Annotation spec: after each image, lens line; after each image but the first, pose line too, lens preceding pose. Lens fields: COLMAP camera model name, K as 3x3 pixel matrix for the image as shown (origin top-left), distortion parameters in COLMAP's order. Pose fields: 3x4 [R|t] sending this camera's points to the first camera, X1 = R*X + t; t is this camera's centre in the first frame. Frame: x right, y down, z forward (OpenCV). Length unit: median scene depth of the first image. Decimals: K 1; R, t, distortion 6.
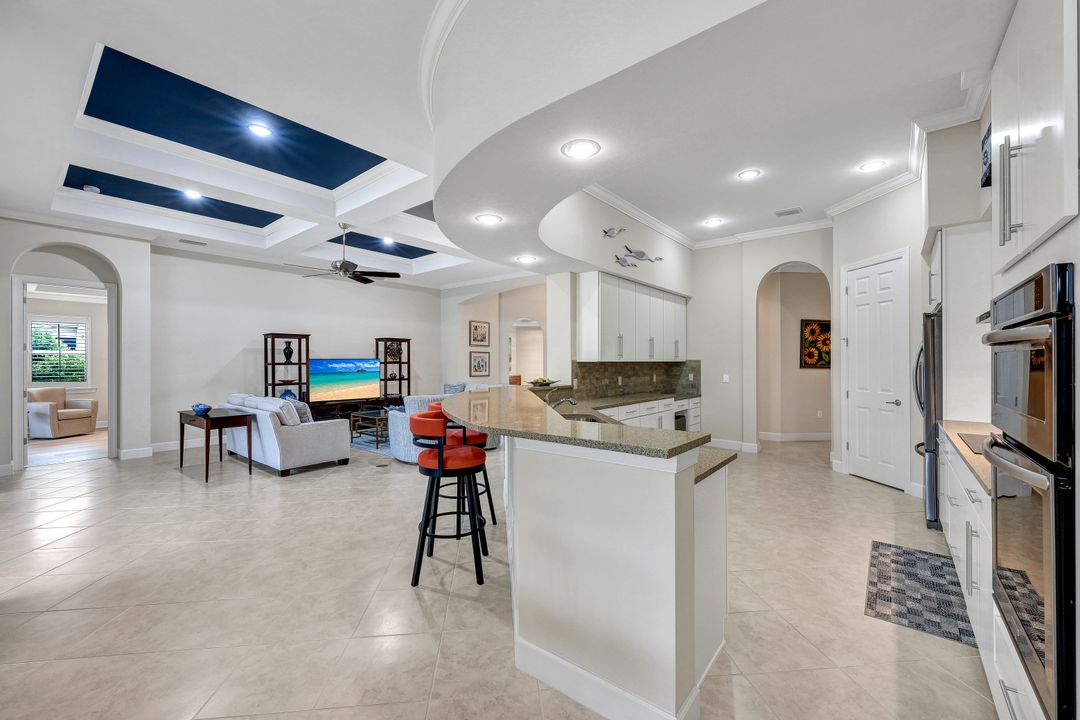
lens RADIAL K [[433.6, 0, 538.7], [0, 433.6, 363.0], [0, 0, 1]] dist [-0.004397, 0.000237]
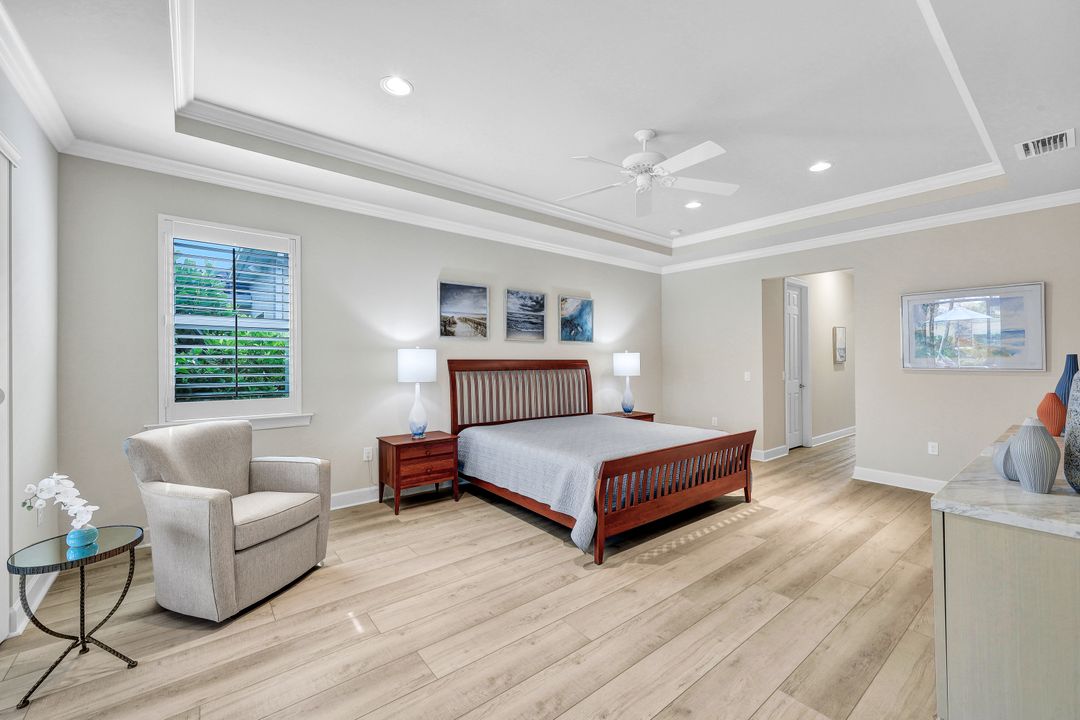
lens RADIAL K [[433.6, 0, 541.4], [0, 433.6, 355.8], [0, 0, 1]] dist [-0.004397, 0.000237]
pose [[0.978317, 0.000823, -0.207110, -1.020801], [-0.001836, 0.999987, -0.004699, 0.007957], [0.207103, 0.004978, 0.978306, 0.907536]]
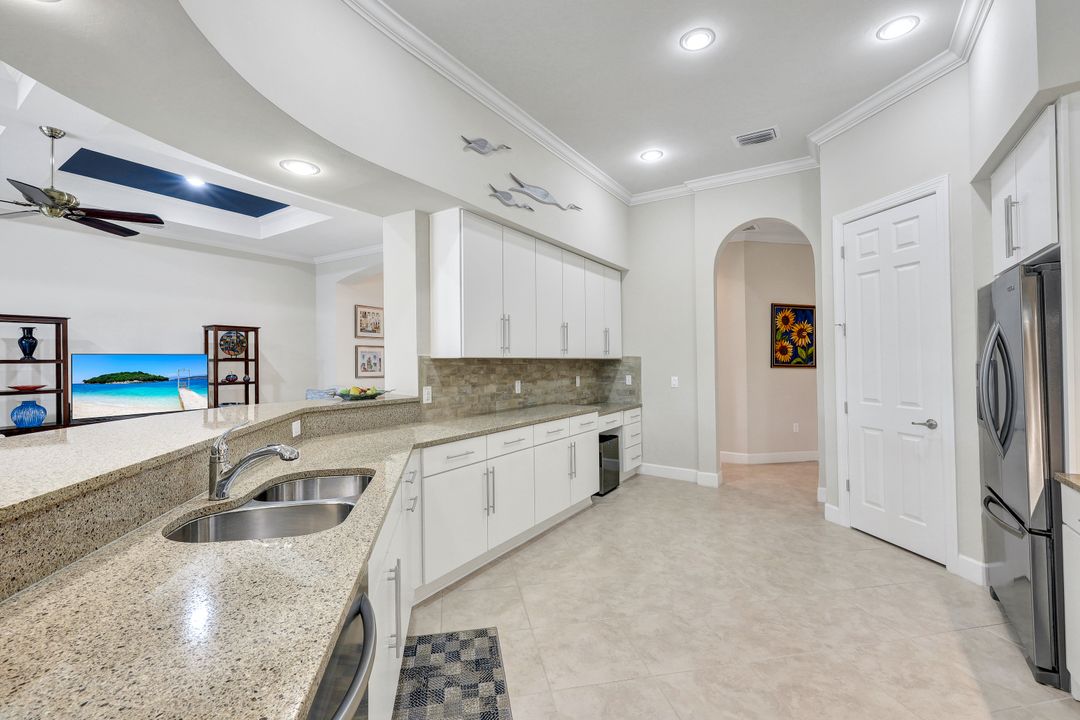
lens RADIAL K [[433.6, 0, 538.3], [0, 433.6, 348.9], [0, 0, 1]] dist [-0.004397, 0.000237]
pose [[0.997194, 0.002693, 0.074814, 0.171098], [-0.000719, 0.999651, -0.026406, -0.000048], [-0.074859, 0.026278, 0.996848, 0.333487]]
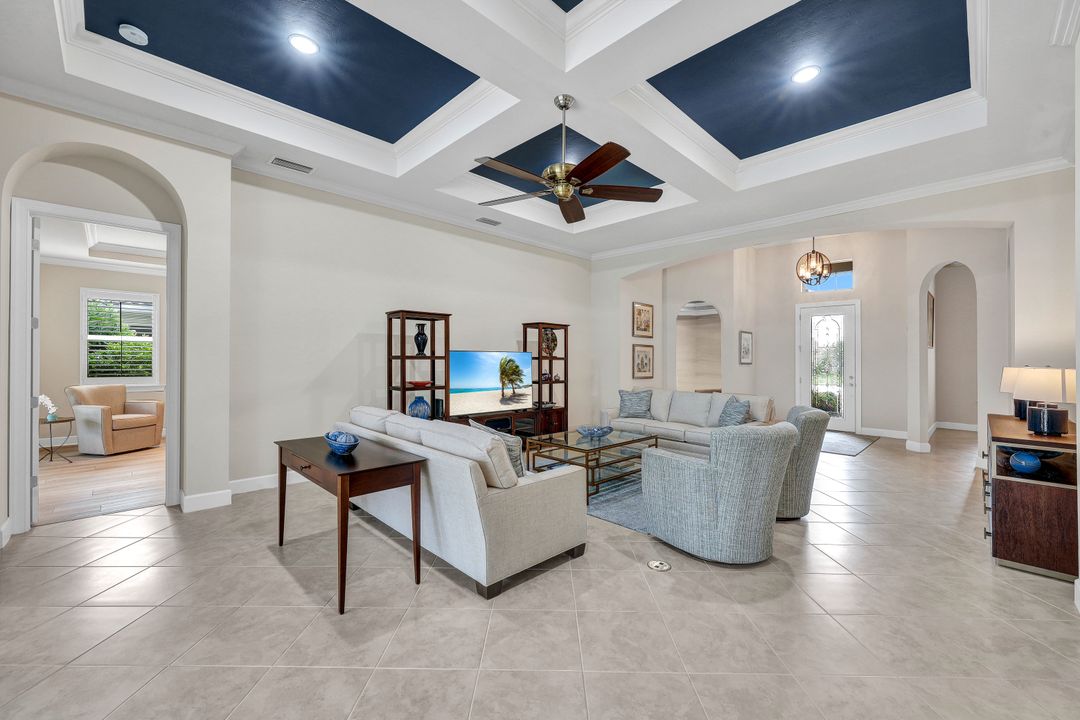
lens RADIAL K [[433.6, 0, 544.8], [0, 433.6, 364.4], [0, 0, 1]] dist [-0.004397, 0.000237]
pose [[0.994651, 0.015571, -0.102112, -0.369947], [-0.014625, 0.999843, 0.010000, 0.003575], [0.102252, -0.008453, 0.994723, 0.411522]]
